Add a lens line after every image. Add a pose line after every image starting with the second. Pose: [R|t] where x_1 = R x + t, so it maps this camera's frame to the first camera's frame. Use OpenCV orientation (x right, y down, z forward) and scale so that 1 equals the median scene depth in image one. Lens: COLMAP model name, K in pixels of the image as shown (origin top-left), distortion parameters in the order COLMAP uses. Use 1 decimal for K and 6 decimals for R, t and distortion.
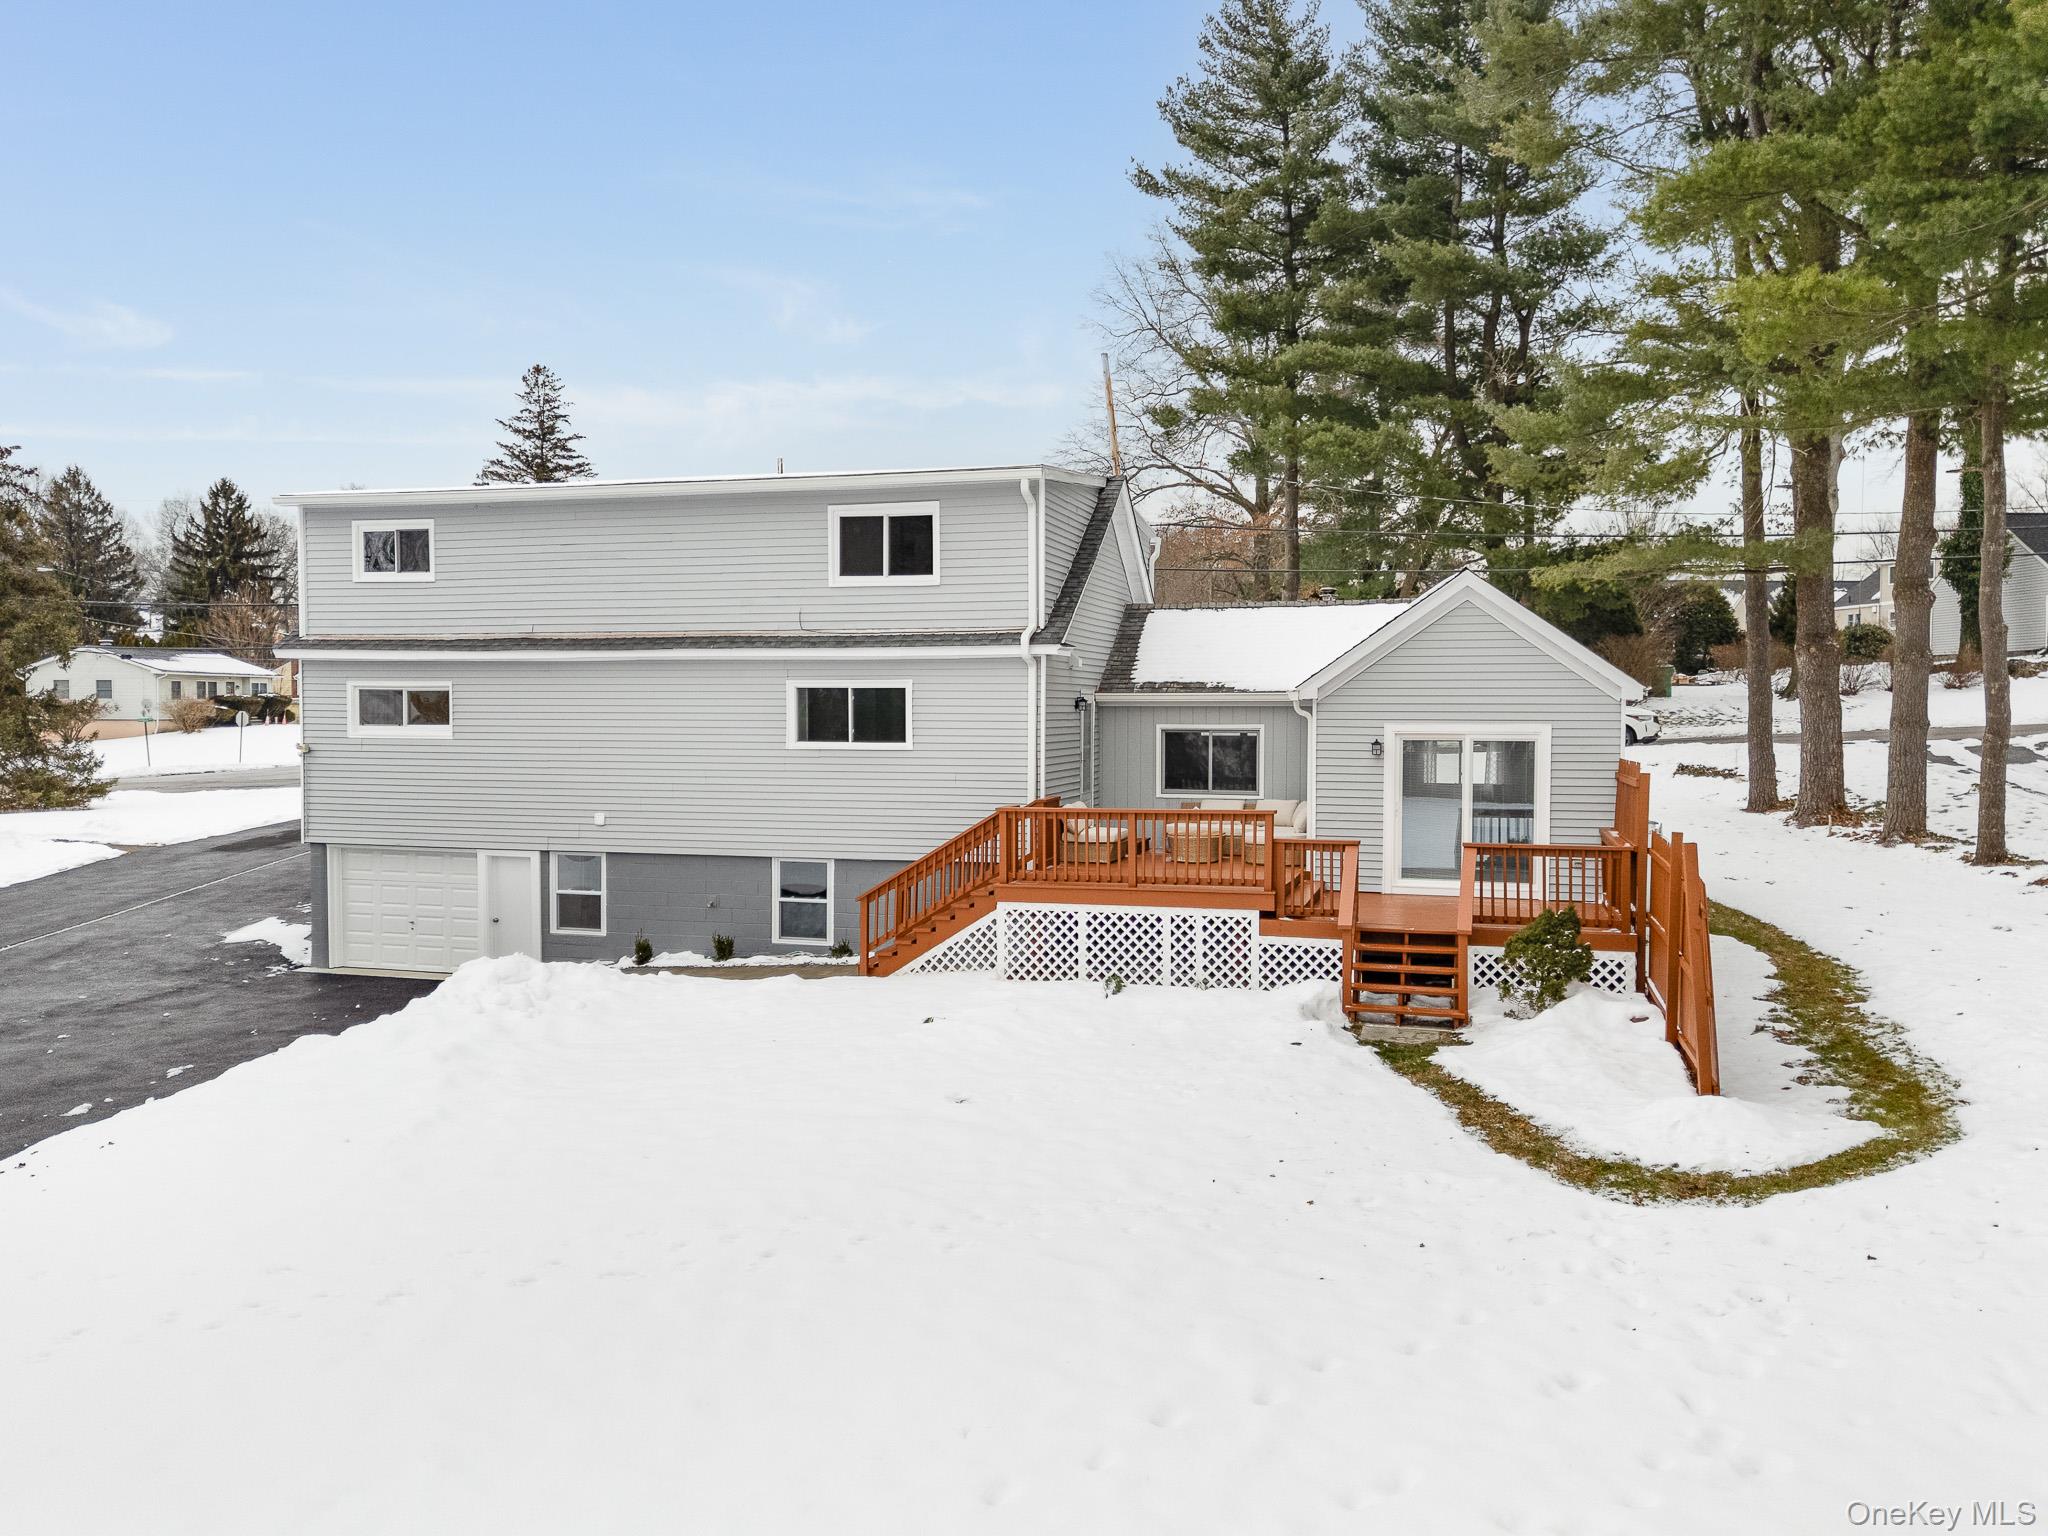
lens RADIAL K [[1531.0, 0, 1020.7], [0, 1531.0, 763.6], [0, 0, 1]] dist [0.038338, -0.013990]
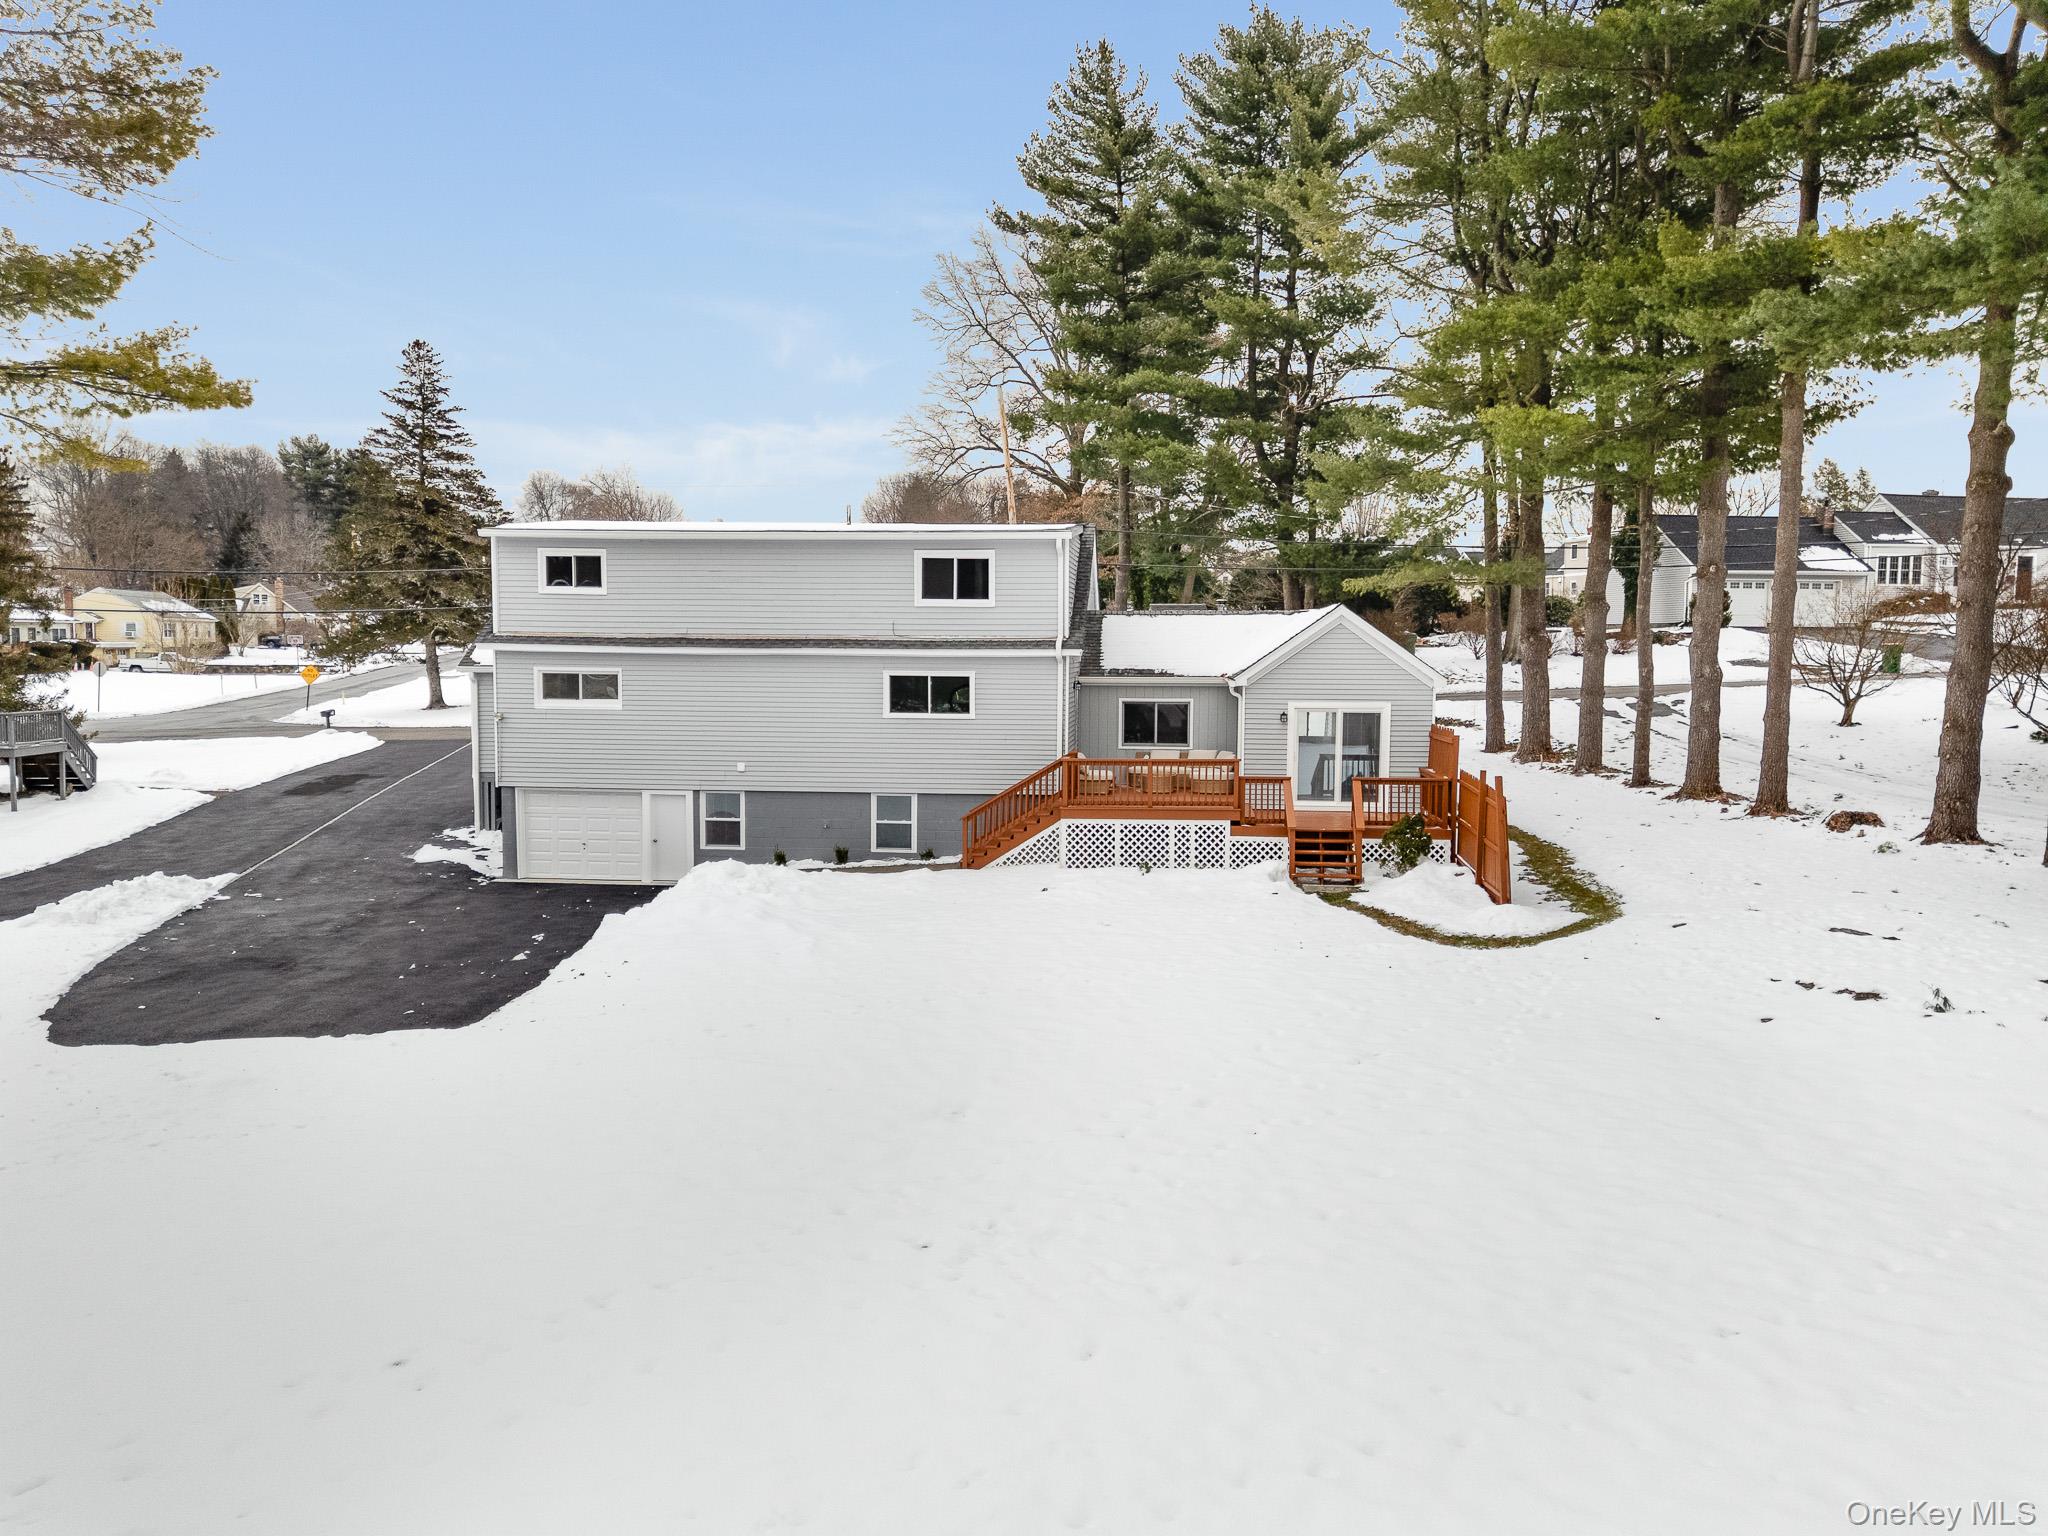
lens RADIAL K [[1531.0, 0, 1023.8], [0, 1531.0, 773.2], [0, 0, 1]] dist [0.038338, -0.013990]
pose [[0.984703, -0.010957, 0.173895, -0.251558], [0.002587, 0.998830, 0.048287, -0.024545], [-0.174220, -0.047098, 0.983580, -0.410367]]
